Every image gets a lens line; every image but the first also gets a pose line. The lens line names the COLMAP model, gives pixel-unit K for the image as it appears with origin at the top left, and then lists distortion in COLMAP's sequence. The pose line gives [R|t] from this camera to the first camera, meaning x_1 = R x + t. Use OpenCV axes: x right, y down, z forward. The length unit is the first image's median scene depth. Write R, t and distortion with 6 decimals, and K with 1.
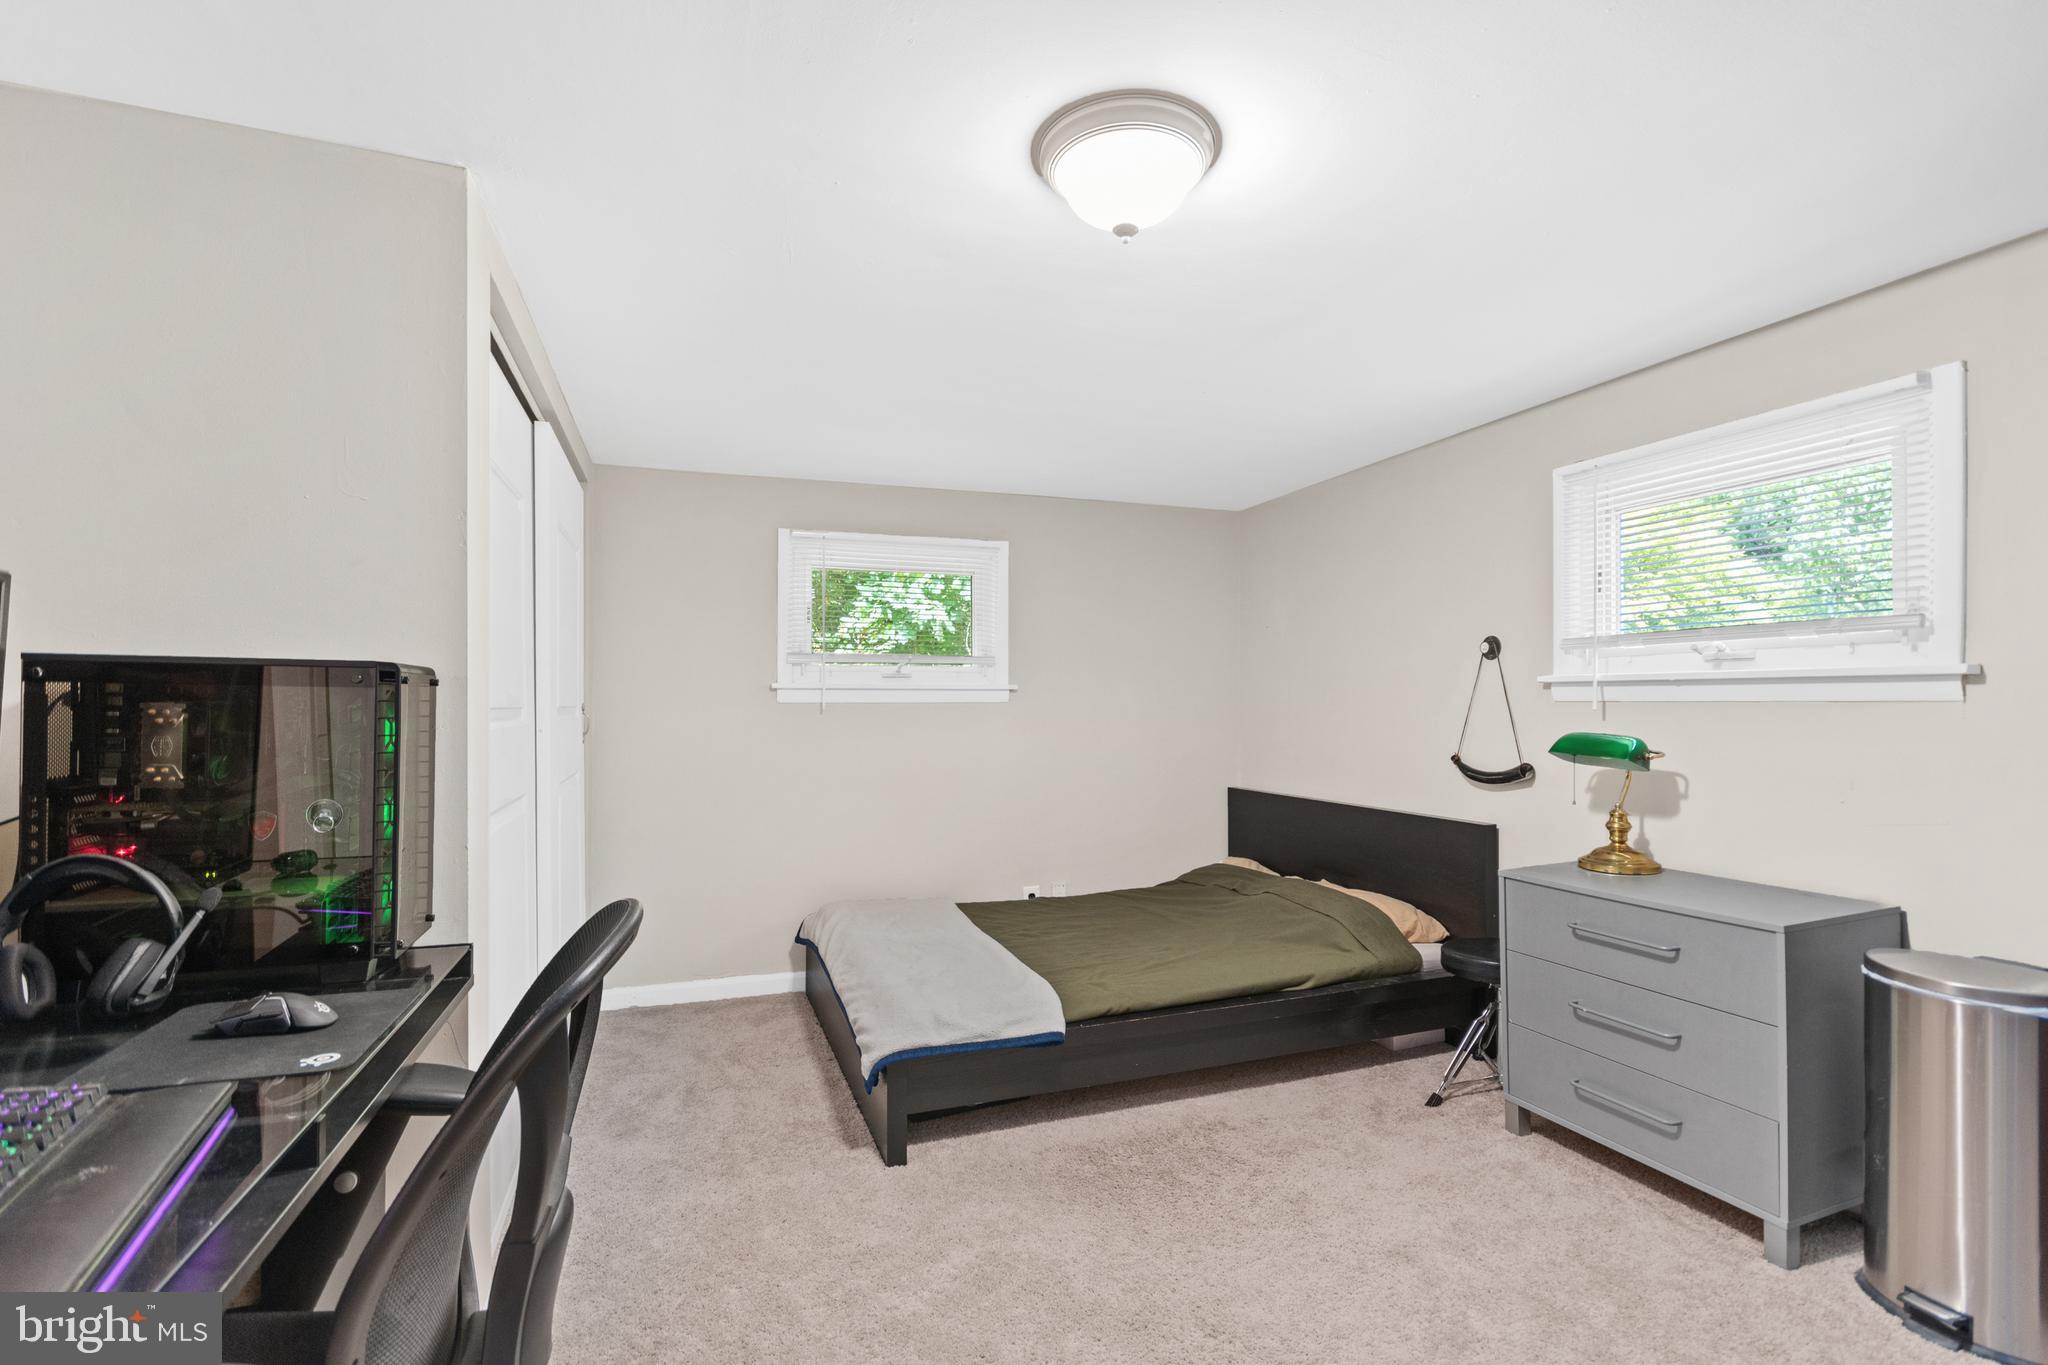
lens RADIAL K [[946.3, 0, 1023.5], [0, 946.3, 715.4], [0, 0, 1]] dist [-0.001070, -0.000128]
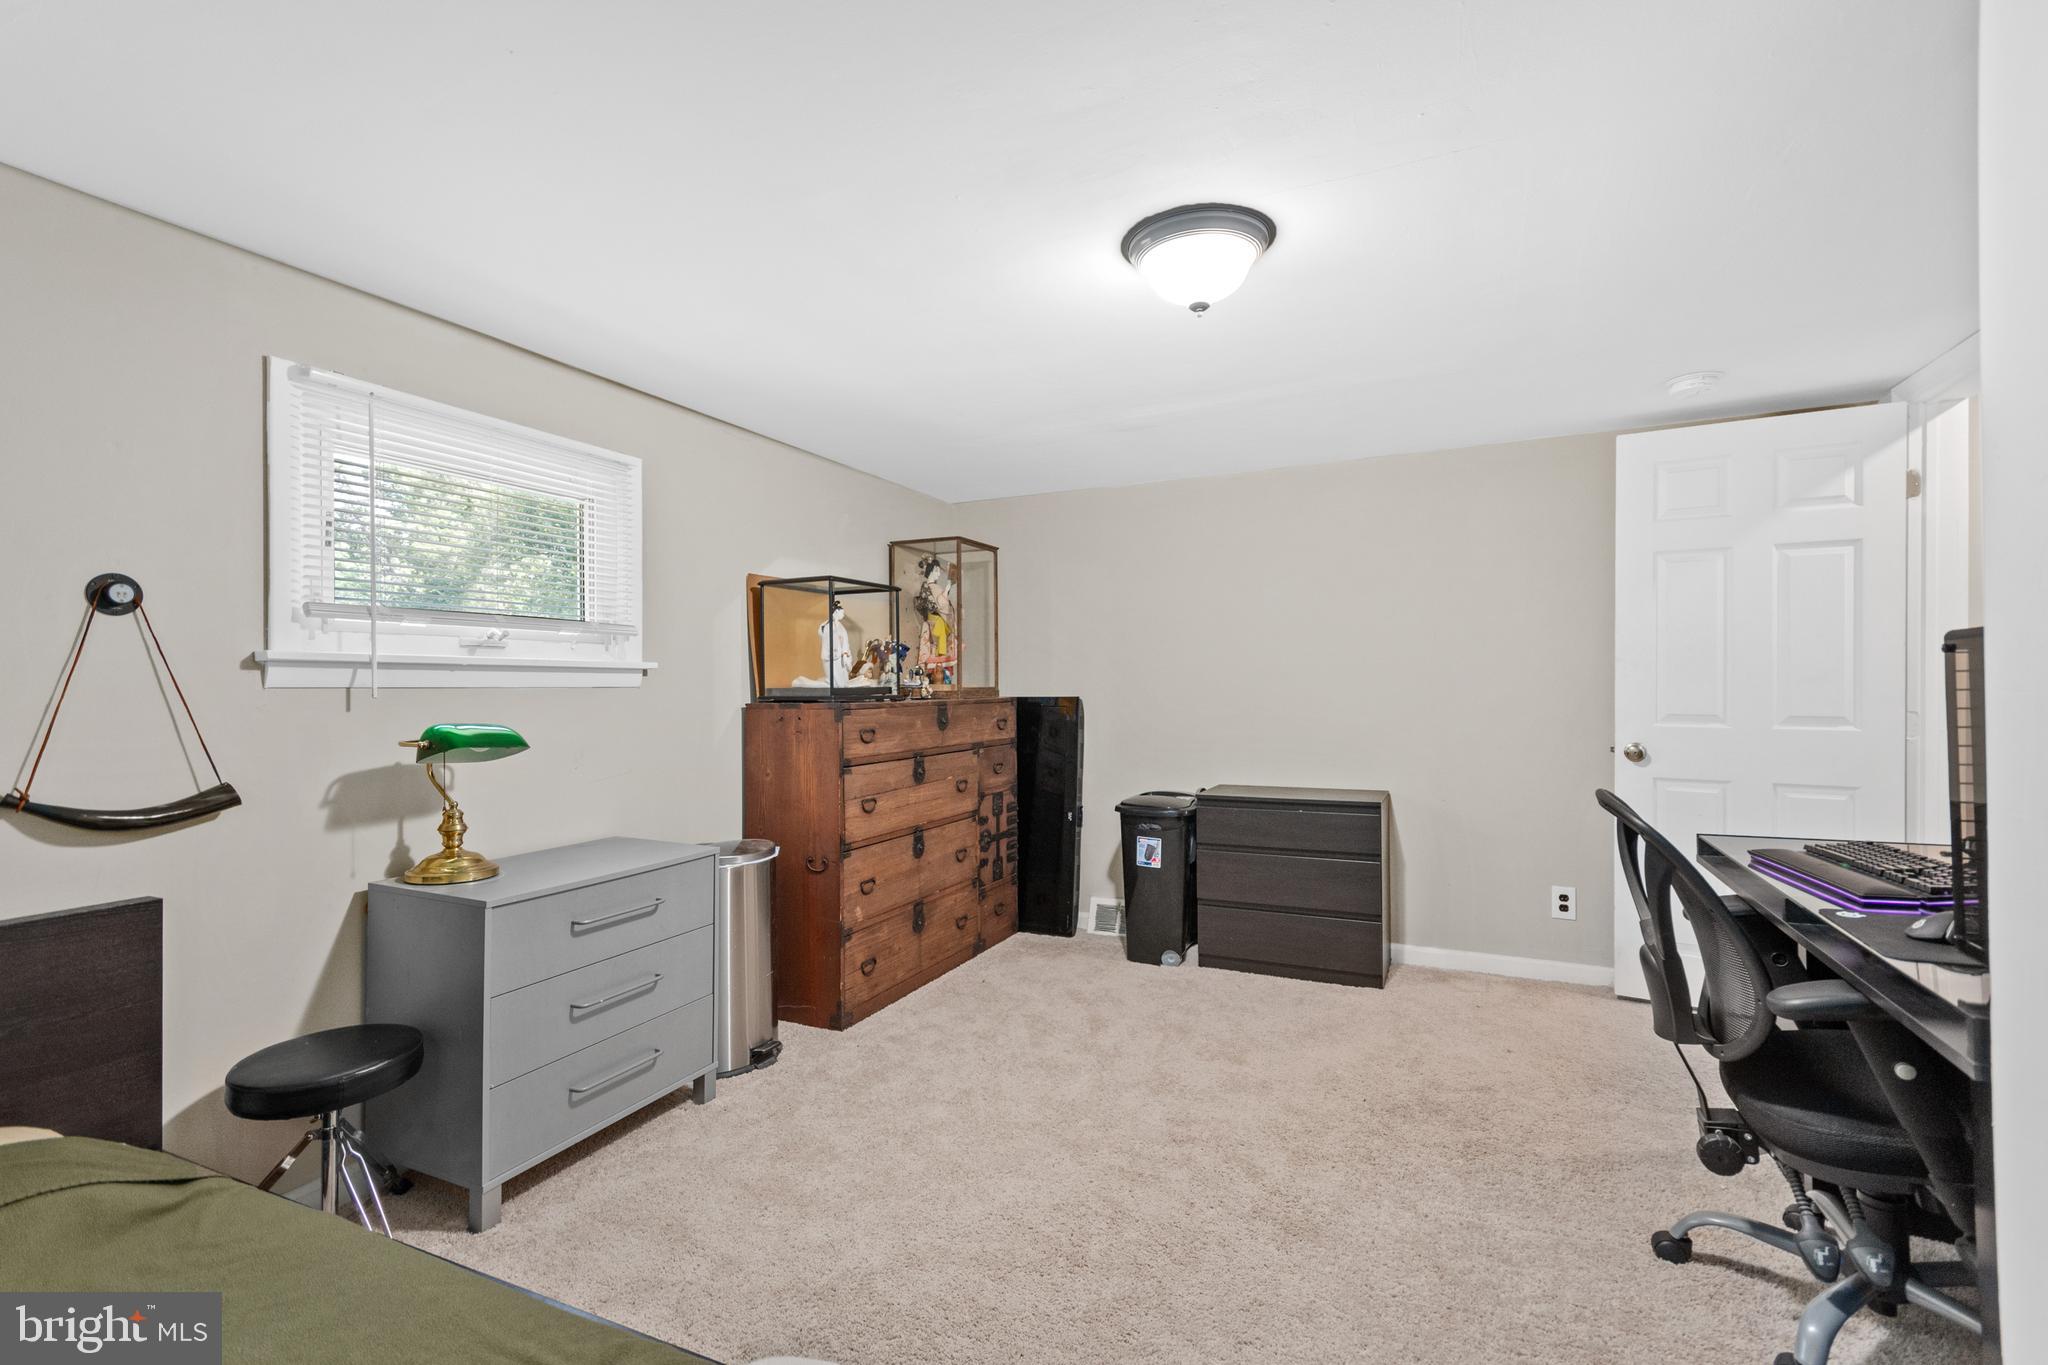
lens RADIAL K [[934.1, 0, 1024.0], [0, 934.1, 682.5], [0, 0, 1]] dist [0.024456, -0.000445]
pose [[-0.684158, -0.006515, 0.729305, -0.363154], [0.003981, 0.999912, 0.012667, -0.028333], [-0.729323, 0.011569, -0.684071, 1.173096]]
